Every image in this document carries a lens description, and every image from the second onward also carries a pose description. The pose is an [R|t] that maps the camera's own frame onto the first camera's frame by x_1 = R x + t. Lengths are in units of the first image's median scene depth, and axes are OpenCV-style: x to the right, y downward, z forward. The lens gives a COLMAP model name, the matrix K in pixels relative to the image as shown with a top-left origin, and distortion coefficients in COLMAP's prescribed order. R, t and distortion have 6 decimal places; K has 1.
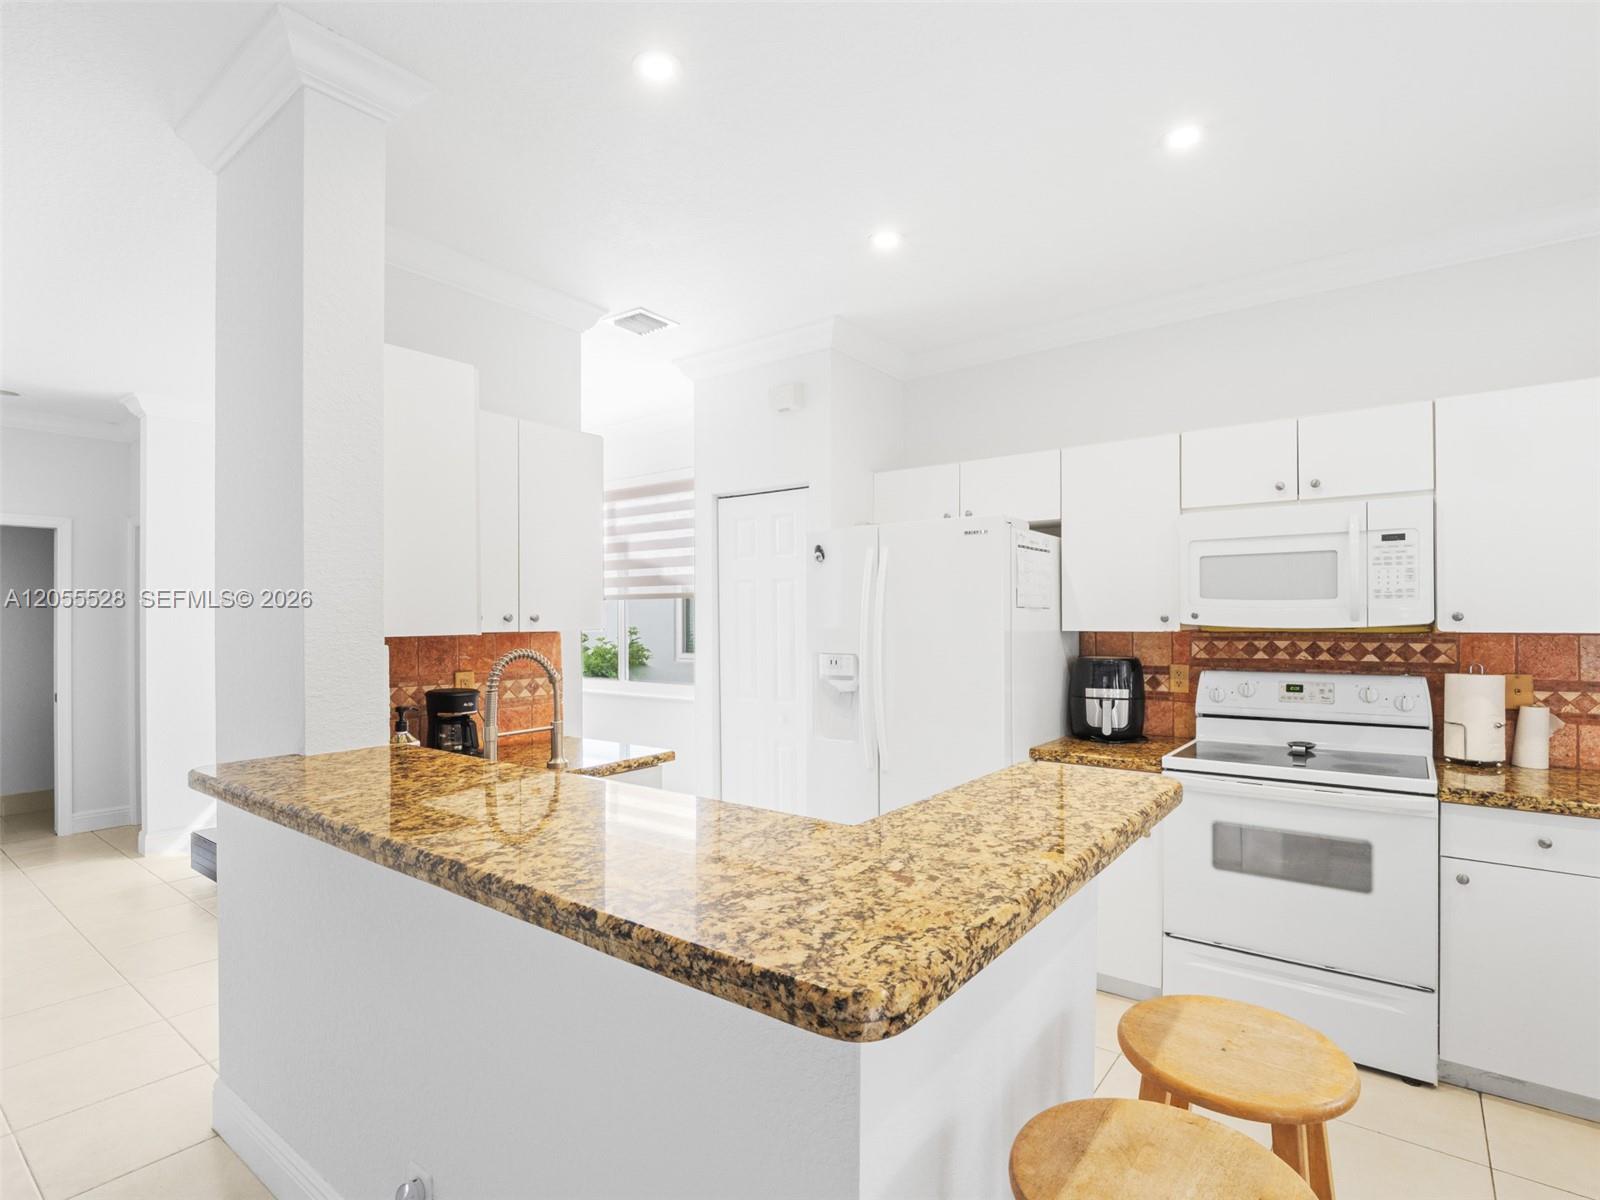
lens RADIAL K [[801.5, 0, 792.3], [0, 801.5, 619.8], [0, 0, 1]] dist [-0.014704, 0.000010]
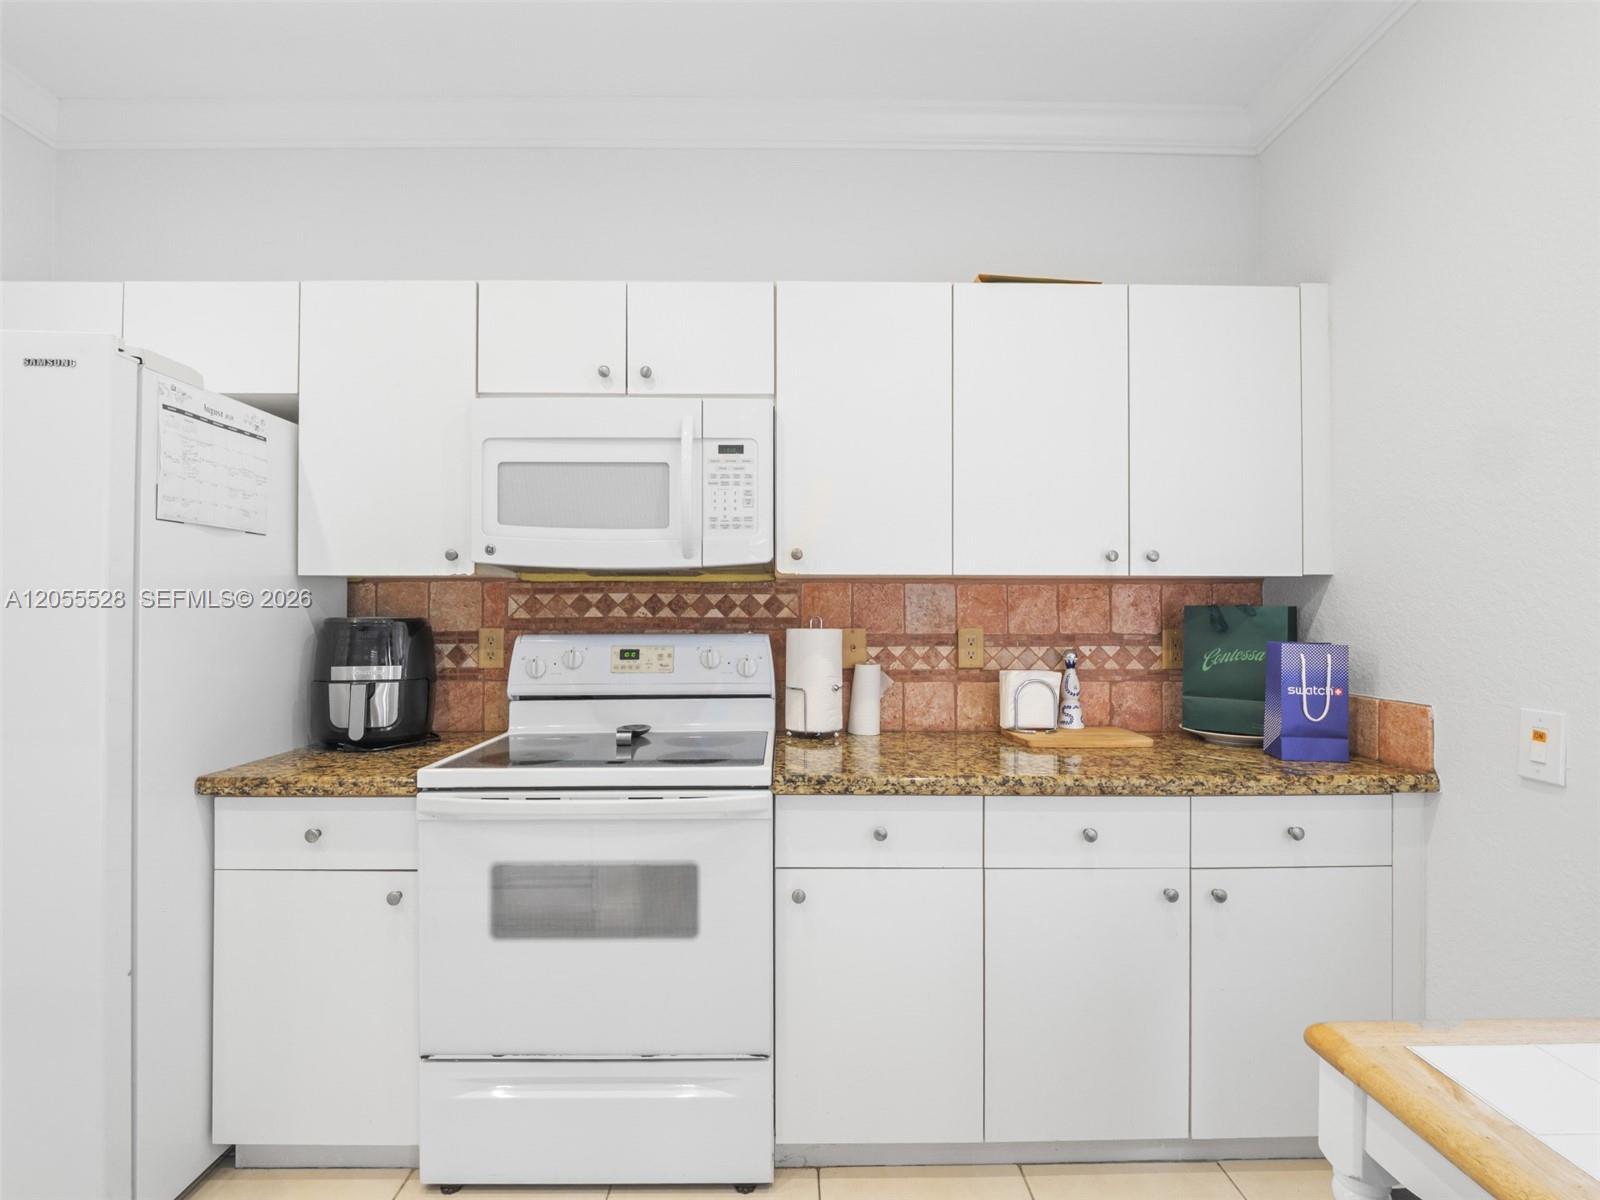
lens RADIAL K [[767.2, 0, 800.2], [0, 767.2, 602.2], [0, 0, 1]] dist [-0.003424, -0.000570]
pose [[0.780437, 0.012822, 0.625103, 0.334763], [-0.003116, 0.999857, -0.016620, 0.053228], [-0.625227, 0.011023, 0.780365, 0.368187]]
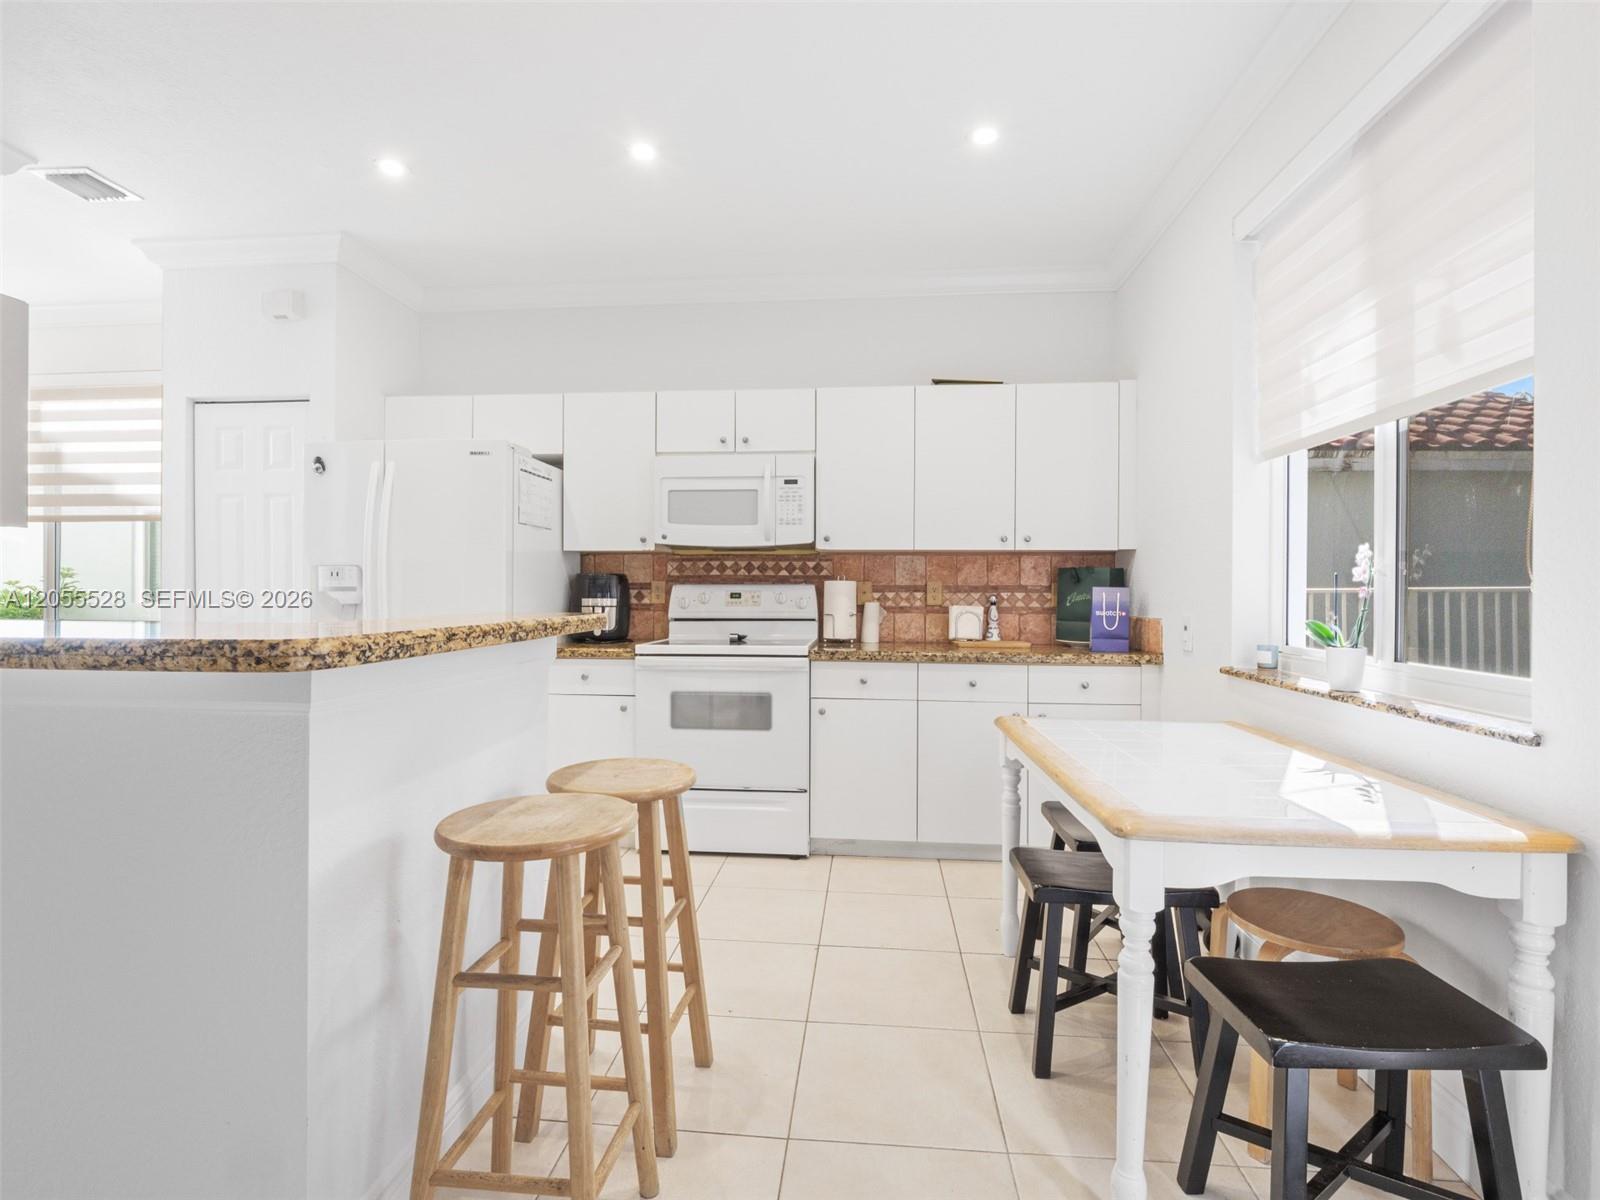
lens RADIAL K [[787.3, 0, 808.7], [0, 787.3, 599.9], [0, 0, 1]] dist [-0.011613, -0.001165]
pose [[0.842823, 0.004792, 0.538170, 0.029329], [-0.007483, 0.999968, 0.002816, 0.098069], [-0.538139, -0.006400, 0.842832, -0.190620]]
